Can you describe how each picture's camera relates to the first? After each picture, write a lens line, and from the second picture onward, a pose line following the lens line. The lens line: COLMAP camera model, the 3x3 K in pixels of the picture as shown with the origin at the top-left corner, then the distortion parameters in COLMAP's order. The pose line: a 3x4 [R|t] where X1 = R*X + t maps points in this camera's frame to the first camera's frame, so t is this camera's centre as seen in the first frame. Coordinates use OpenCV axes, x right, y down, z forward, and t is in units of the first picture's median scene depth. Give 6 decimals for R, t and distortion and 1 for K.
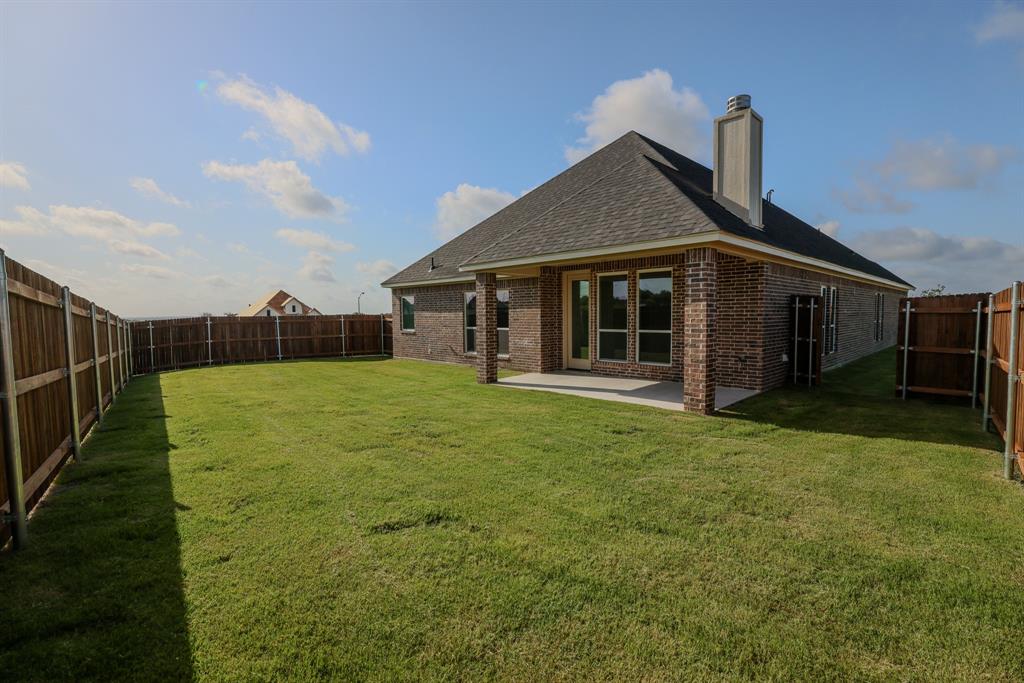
lens RADIAL K [[468.9, 0, 509.2], [0, 468.9, 344.1], [0, 0, 1]] dist [-0.004232, -0.001256]
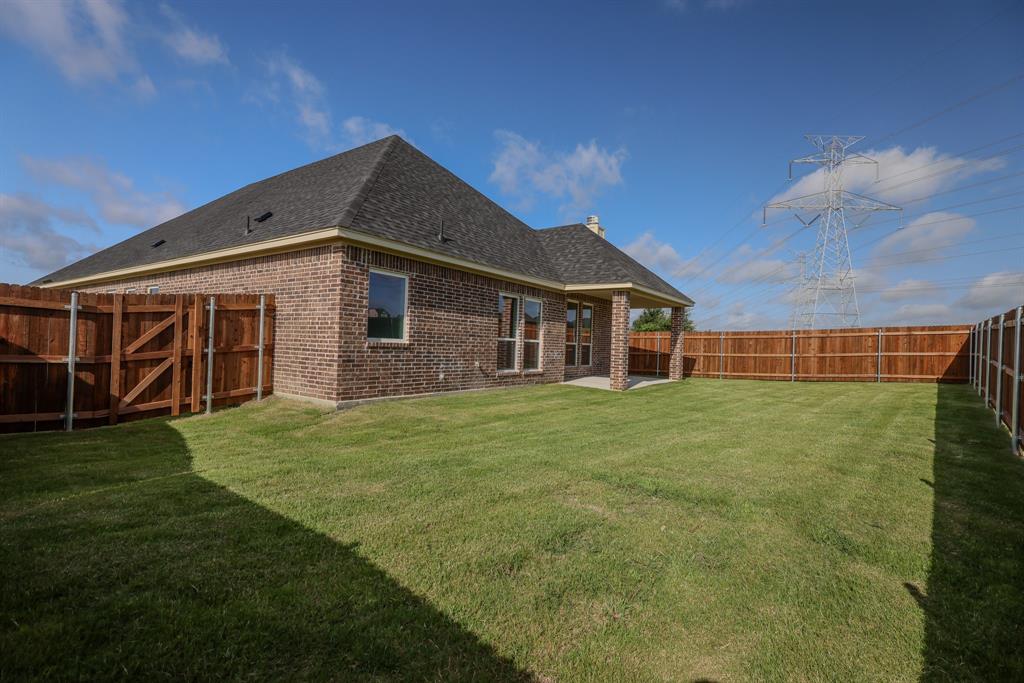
lens RADIAL K [[468.9, 0, 509.4], [0, 468.9, 344.4], [0, 0, 1]] dist [-0.004232, -0.001256]
pose [[-0.174583, 0.013538, 0.984549, -0.820083], [0.038964, 0.999217, -0.006830, -0.019917], [-0.983871, 0.037169, -0.174974, 1.088625]]
